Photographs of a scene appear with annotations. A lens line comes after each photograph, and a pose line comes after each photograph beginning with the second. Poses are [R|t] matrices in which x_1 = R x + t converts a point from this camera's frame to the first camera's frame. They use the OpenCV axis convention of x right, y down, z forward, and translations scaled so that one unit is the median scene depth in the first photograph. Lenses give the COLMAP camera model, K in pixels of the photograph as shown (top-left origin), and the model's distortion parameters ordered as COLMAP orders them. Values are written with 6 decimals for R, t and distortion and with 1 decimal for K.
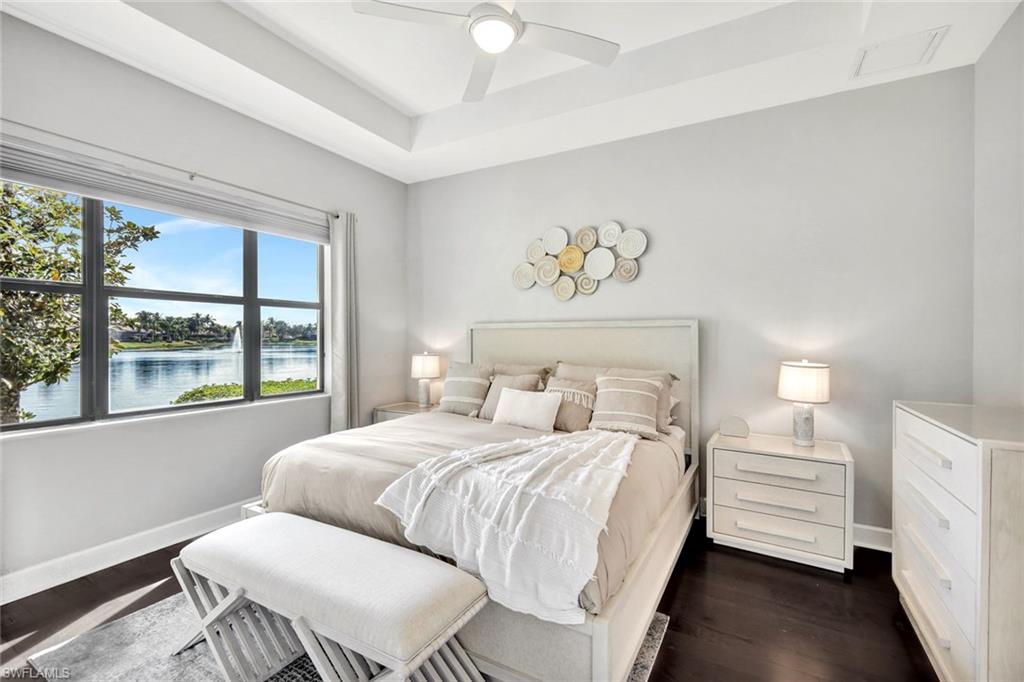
lens RADIAL K [[445.1, 0, 513.6], [0, 445.1, 337.8], [0, 0, 1]] dist [0.027784, 0.000182]
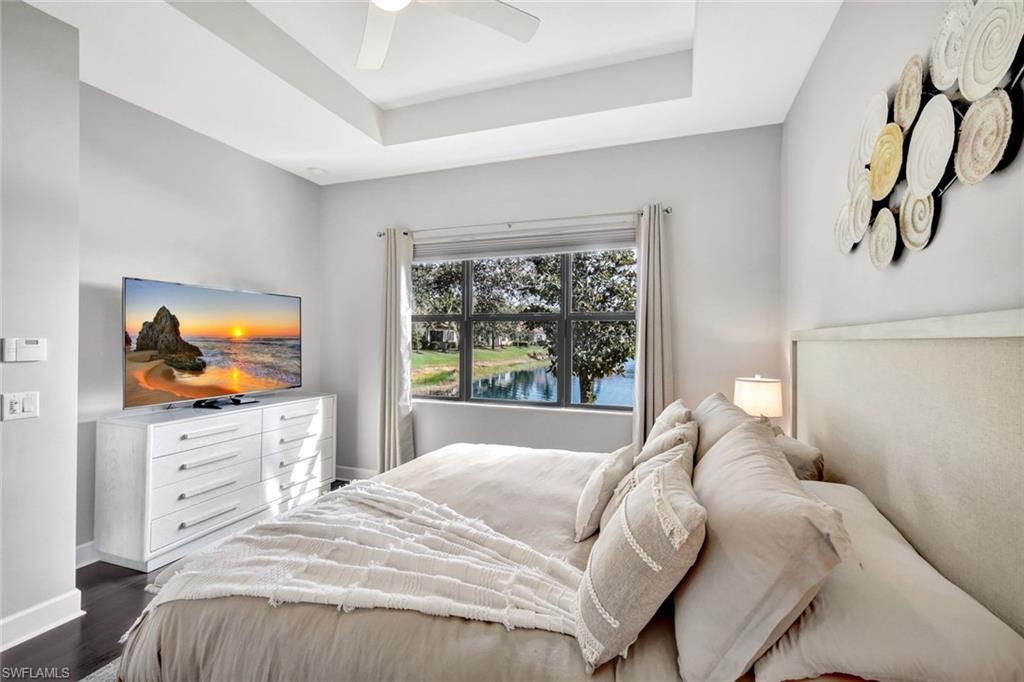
lens RADIAL K [[453.1, 0, 510.3], [0, 453.1, 337.8], [0, 0, 1]] dist [0.003899, -0.000017]
pose [[0.186860, -0.011378, -0.982321, 0.564411], [-0.008649, 0.999875, -0.013227, -0.015209], [0.982348, 0.010968, 0.186738, 0.760905]]
